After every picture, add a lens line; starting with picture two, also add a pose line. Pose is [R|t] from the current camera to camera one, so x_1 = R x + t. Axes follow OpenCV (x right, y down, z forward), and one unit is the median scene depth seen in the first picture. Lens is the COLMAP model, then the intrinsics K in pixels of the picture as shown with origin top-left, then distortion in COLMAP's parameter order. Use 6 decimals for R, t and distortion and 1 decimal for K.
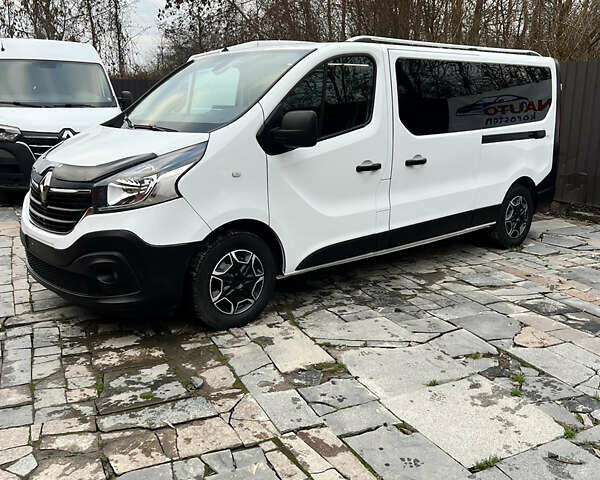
lens RADIAL K [[607.6, 0, 299.8], [0, 607.6, 238.7], [0, 0, 1]] dist [0.035574, 0.000000]
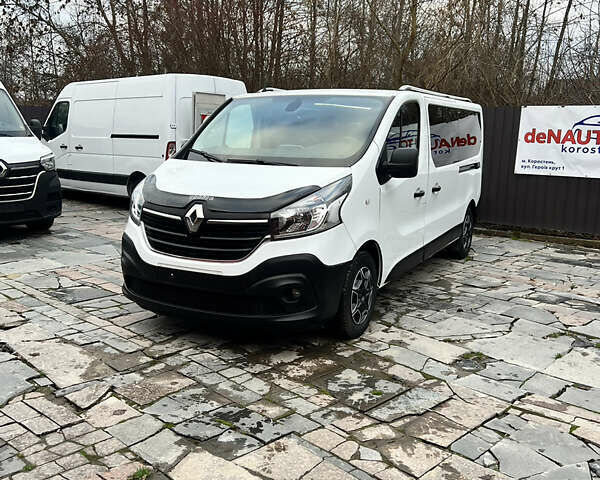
lens RADIAL K [[607.6, 0, 304.4], [0, 607.6, 238.4], [0, 0, 1]] dist [0.035574, 0.000000]
pose [[0.931008, -0.046379, 0.362040, -0.688846], [0.062693, 0.997473, -0.033437, -0.005448], [-0.359574, 0.053827, 0.931563, -0.040887]]
